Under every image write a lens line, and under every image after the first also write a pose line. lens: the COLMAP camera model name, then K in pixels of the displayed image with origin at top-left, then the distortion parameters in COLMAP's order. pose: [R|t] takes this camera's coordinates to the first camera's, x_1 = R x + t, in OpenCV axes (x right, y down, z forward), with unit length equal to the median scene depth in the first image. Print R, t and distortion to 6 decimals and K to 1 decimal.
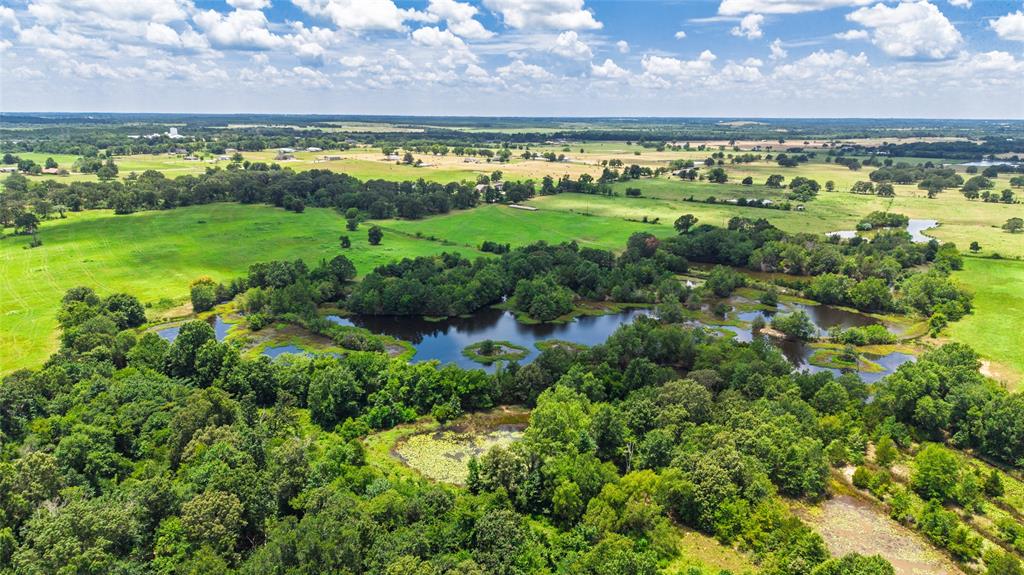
lens RADIAL K [[672.7, 0, 532.4], [0, 672.7, 285.0], [0, 0, 1]] dist [0.052399, -0.054306]
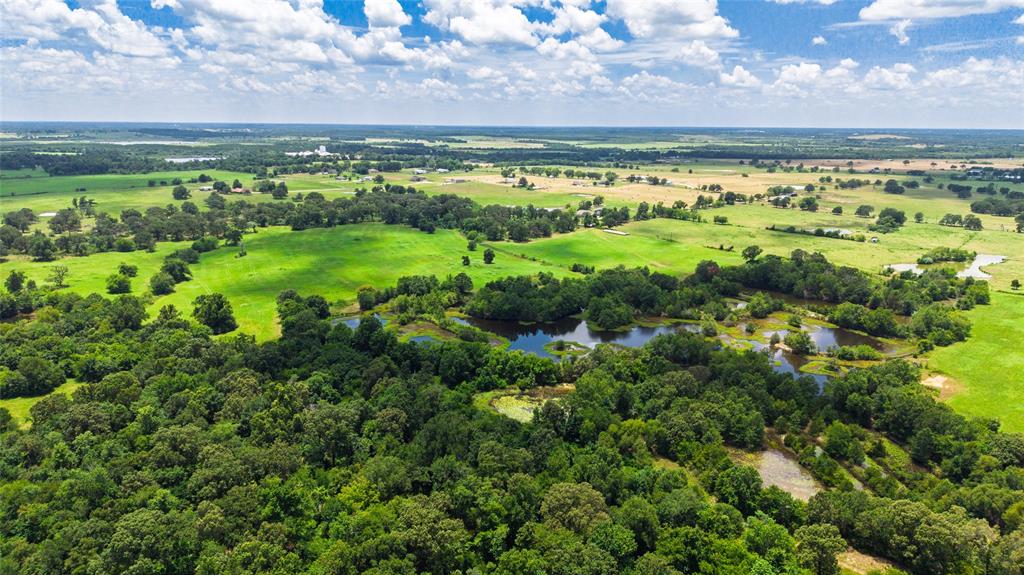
lens RADIAL K [[672.7, 0, 532.4], [0, 672.7, 285.0], [0, 0, 1]] dist [0.052399, -0.054306]
pose [[0.985087, 0.040106, -0.167317, 0.067348], [-0.042815, 0.999003, -0.012610, -0.007707], [0.166644, 0.019585, 0.985823, -0.253449]]
